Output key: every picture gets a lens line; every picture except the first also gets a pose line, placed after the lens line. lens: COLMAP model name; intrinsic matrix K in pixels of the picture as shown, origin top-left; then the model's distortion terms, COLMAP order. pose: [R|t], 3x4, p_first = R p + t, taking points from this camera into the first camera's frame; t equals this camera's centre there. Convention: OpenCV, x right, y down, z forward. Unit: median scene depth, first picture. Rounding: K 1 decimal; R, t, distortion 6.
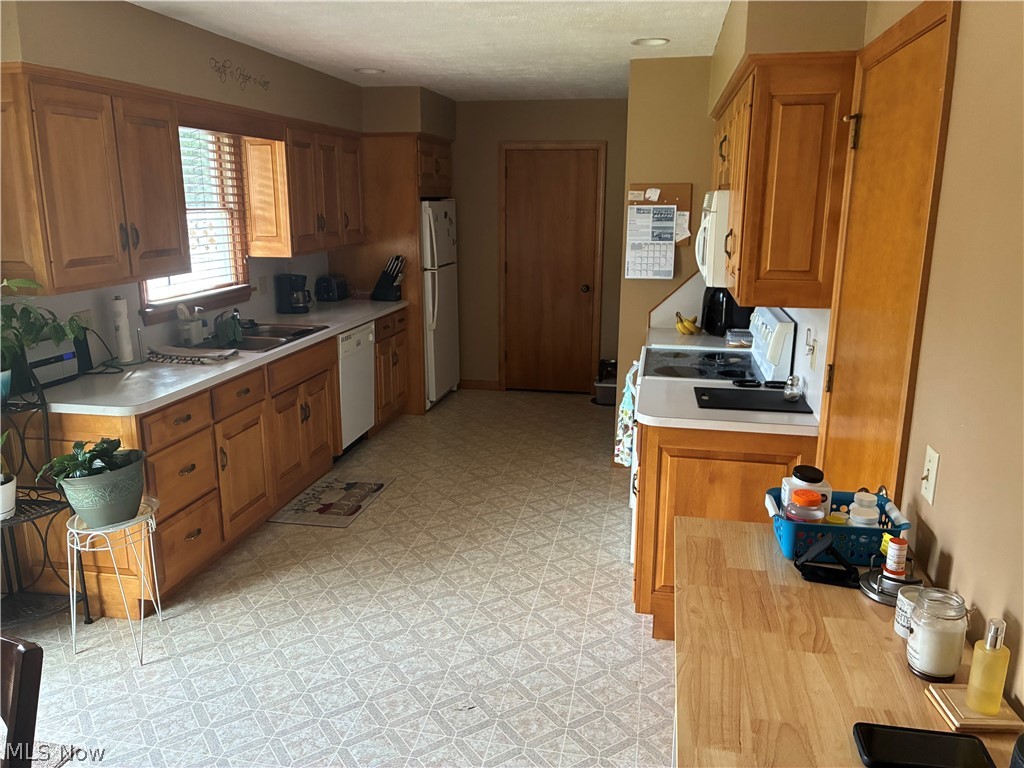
lens RADIAL K [[766.0, 0, 512.0], [0, 766.0, 384.0], [0, 0, 1]] dist [0.031966, -0.001991]
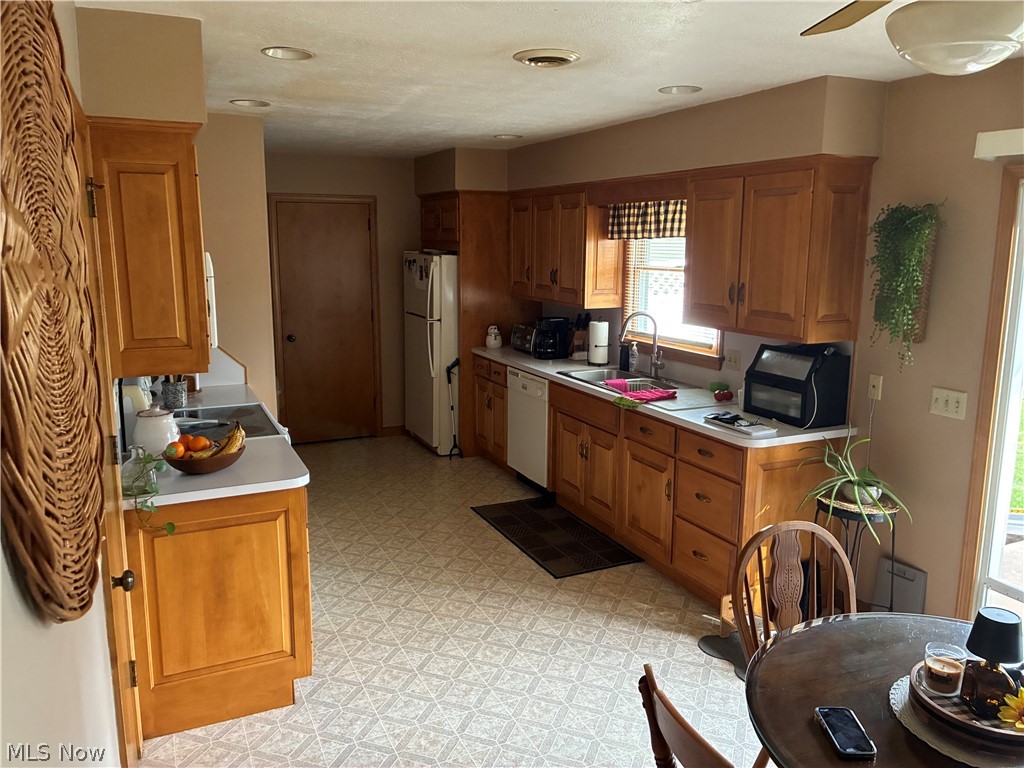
lens RADIAL K [[761.9, 0, 510.4], [0, 761.9, 369.1], [0, 0, 1]] dist [0.001271, -0.003387]
pose [[-0.800375, 0.090662, -0.592605, 0.436966], [-0.153093, 0.924815, 0.348253, -0.561852], [0.579623, 0.369457, -0.726319, 2.172113]]
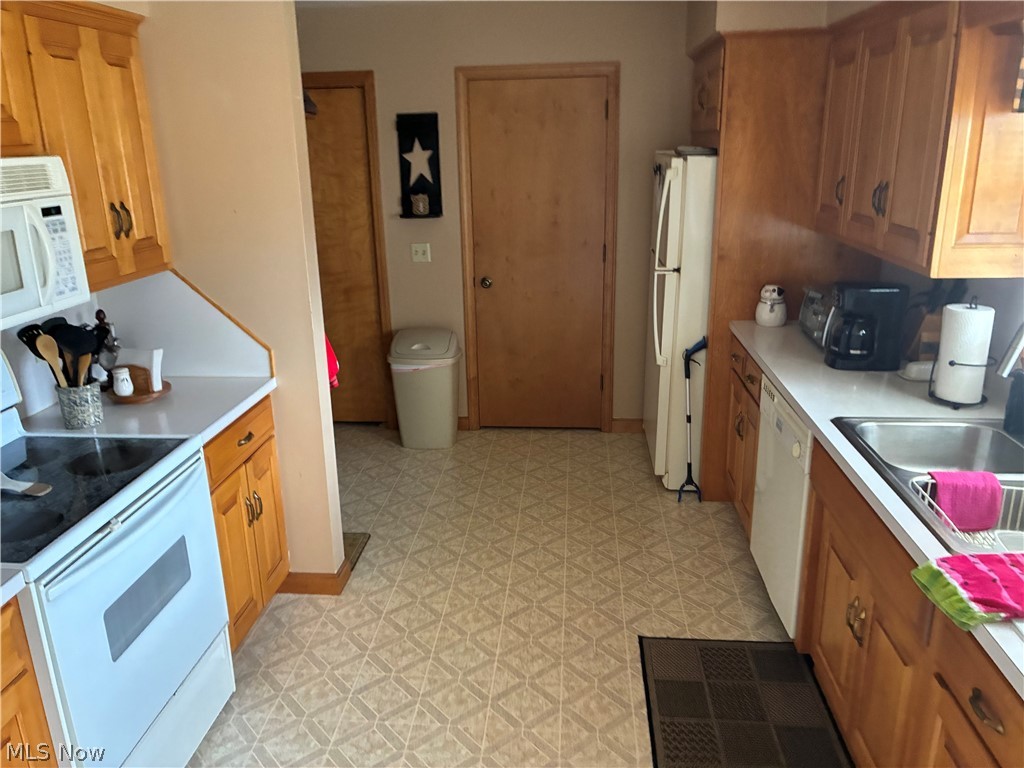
lens RADIAL K [[761.9, 0, 510.4], [0, 761.9, 369.1], [0, 0, 1]] dist [0.001271, -0.003387]
pose [[-0.994031, 0.047819, -0.098060, -0.300345], [-0.007929, 0.864781, 0.502086, -0.396070], [0.108810, 0.499867, -0.859240, 1.564113]]
